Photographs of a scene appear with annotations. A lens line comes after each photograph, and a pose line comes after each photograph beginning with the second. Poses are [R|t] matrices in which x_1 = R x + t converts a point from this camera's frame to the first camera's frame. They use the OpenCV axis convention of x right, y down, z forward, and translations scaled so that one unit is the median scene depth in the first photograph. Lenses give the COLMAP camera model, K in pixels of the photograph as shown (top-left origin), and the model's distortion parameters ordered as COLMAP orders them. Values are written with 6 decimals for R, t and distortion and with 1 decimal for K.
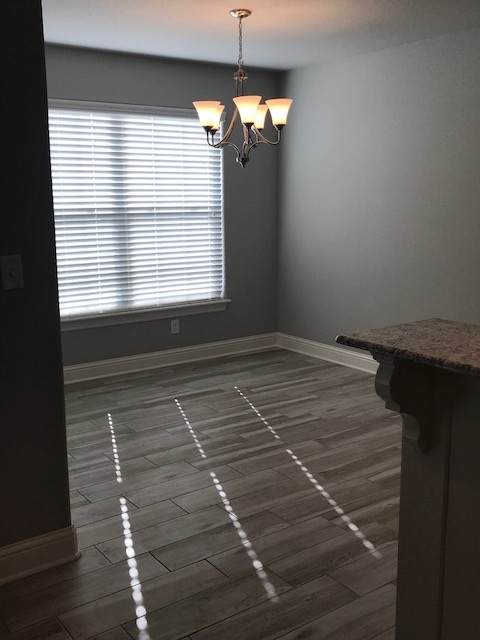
lens RADIAL K [[685.4, 0, 240.0], [0, 685.4, 320.0], [0, 0, 1]] dist [0.218731, -0.637026]
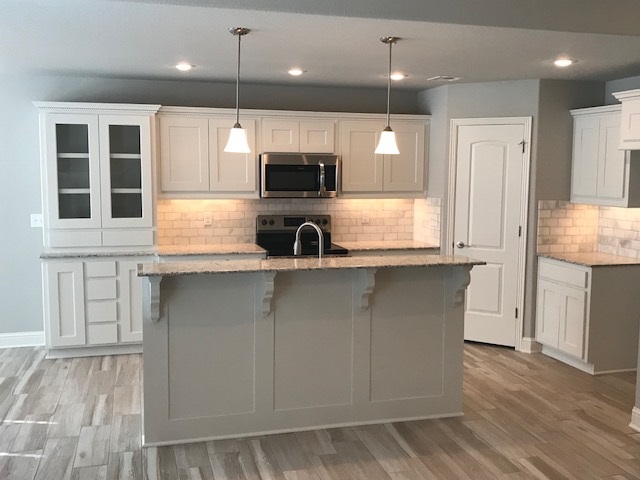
lens RADIAL K [[685.4, 0, 320.0], [0, 685.4, 240.0], [0, 0, 1]] dist [0.218731, -0.637026]
pose [[0.365475, -0.094800, 0.925981, -1.110072], [0.160639, 0.986298, 0.037573, -0.050507], [-0.916855, 0.135017, 0.375696, -0.251682]]
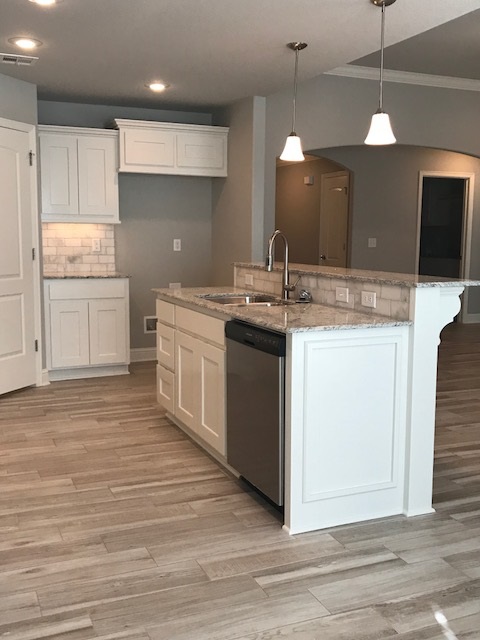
lens RADIAL K [[685.4, 0, 240.0], [0, 685.4, 320.0], [0, 0, 1]] dist [0.218731, -0.637026]
pose [[-0.978033, -0.026314, 0.206783, 0.254128], [0.037722, 0.953281, 0.299722, -0.301213], [-0.205009, 0.300938, -0.931347, 1.899169]]
